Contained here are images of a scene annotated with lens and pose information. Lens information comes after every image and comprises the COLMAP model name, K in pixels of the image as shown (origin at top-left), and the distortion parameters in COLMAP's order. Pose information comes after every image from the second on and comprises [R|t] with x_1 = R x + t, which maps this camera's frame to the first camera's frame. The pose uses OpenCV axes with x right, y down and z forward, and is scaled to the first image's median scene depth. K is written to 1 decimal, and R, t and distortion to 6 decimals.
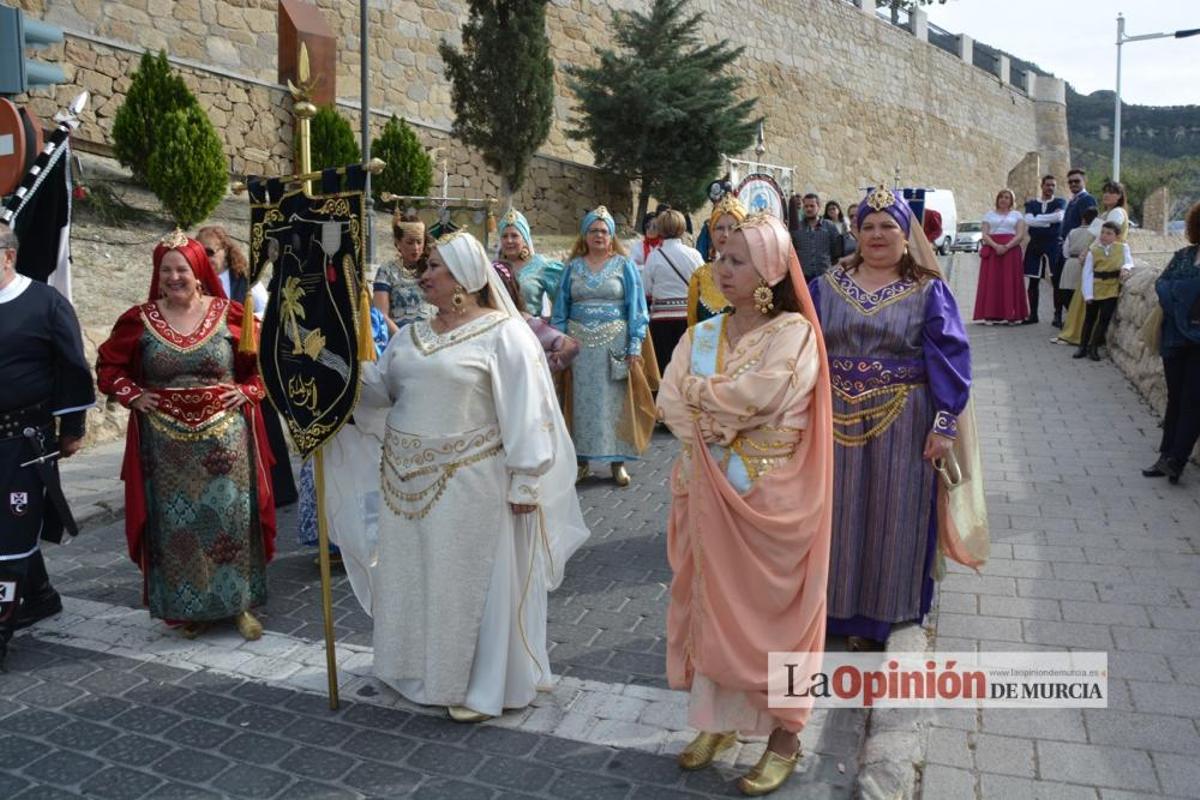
lens RADIAL K [[952.3, 0, 581.8], [0, 952.3, 371.7], [0, 0, 1]] dist [-0.165061, 0.153334]
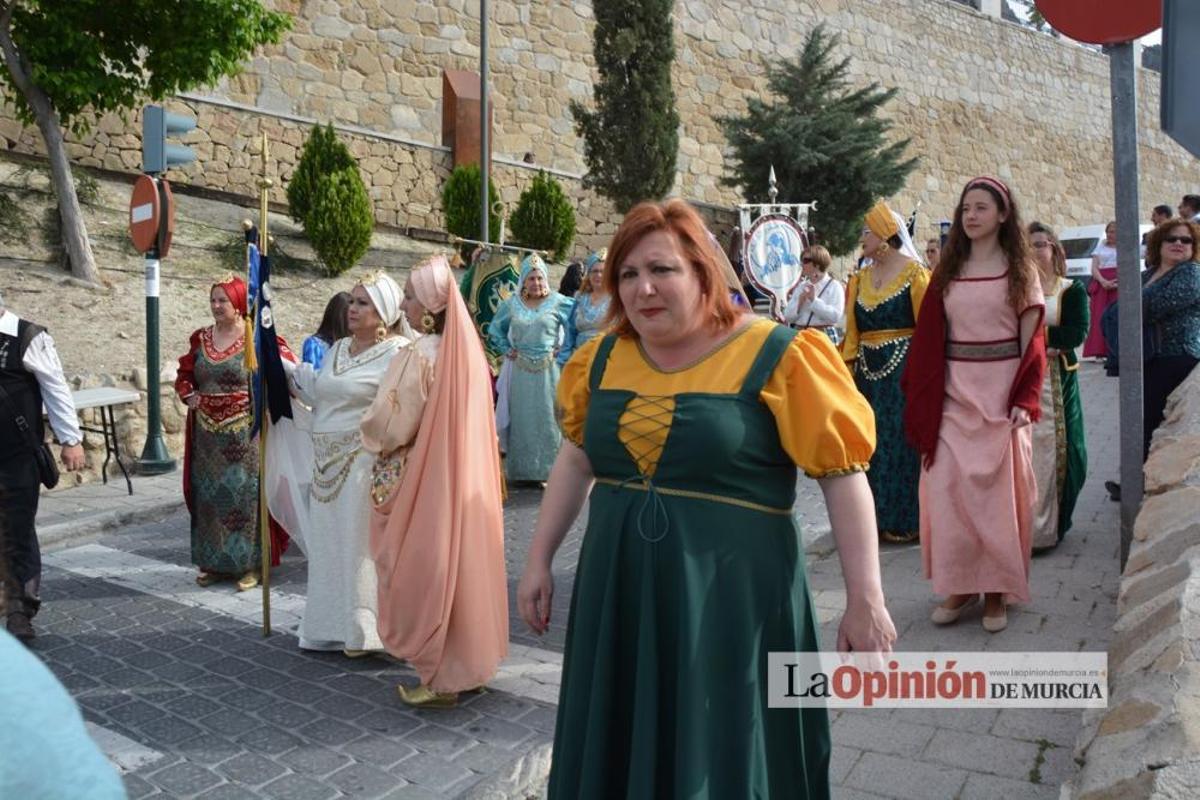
lens RADIAL K [[952.3, 0, 581.8], [0, 952.3, 371.7], [0, 0, 1]] dist [-0.165061, 0.153334]
pose [[0.970932, 0.006239, -0.239273, 0.110948], [-0.017857, 0.998762, -0.046419, 0.010472], [0.238687, 0.049343, 0.969842, -0.041708]]
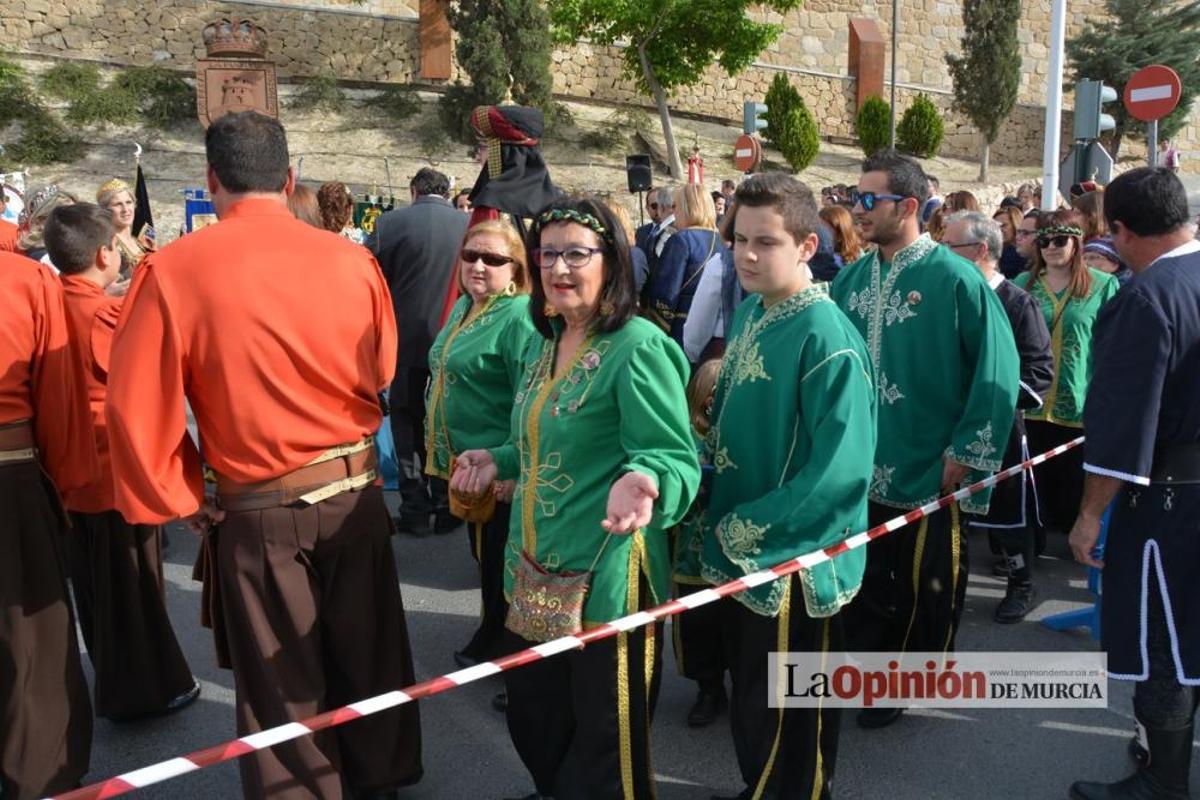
lens RADIAL K [[1022.8, 0, 582.7], [0, 1022.8, 387.2], [0, 0, 1]] dist [-0.133697, 0.158229]
pose [[0.846716, 0.083243, -0.525493, 0.250499], [-0.032498, 0.993932, 0.105085, 0.061494], [0.531052, -0.071900, 0.844283, -0.775932]]
